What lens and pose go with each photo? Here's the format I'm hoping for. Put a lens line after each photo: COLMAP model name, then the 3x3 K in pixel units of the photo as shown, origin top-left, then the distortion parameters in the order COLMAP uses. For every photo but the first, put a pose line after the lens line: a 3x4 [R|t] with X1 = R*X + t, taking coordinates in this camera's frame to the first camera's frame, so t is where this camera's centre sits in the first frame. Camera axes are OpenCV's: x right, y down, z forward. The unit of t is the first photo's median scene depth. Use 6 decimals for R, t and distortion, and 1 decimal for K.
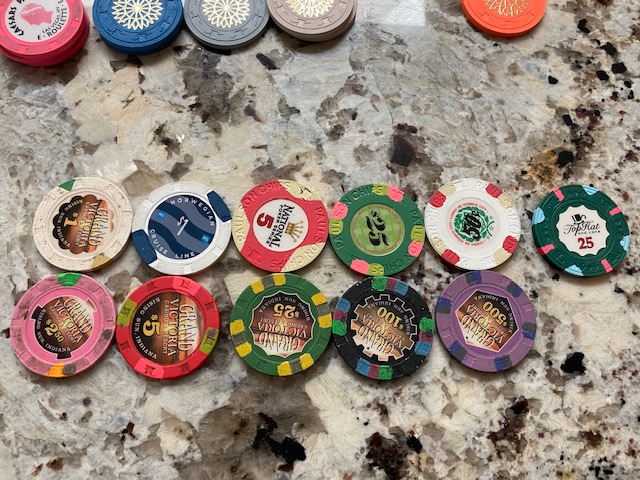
lens RADIAL K [[491.7, 0, 315.9], [0, 491.7, 240.2], [0, 0, 1]] dist [-0.012826, 0.004680]
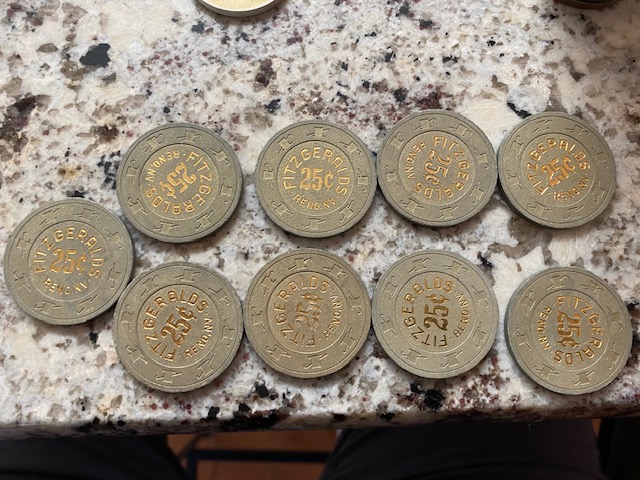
lens RADIAL K [[491.7, 0, 324.2], [0, 491.7, 241.5], [0, 0, 1]] dist [-0.012826, 0.004680]
pose [[0.997732, -0.064447, 0.019418, 0.853190], [0.062038, 0.992411, 0.106167, 0.489221], [-0.026113, -0.104722, 0.994159, 0.100758]]
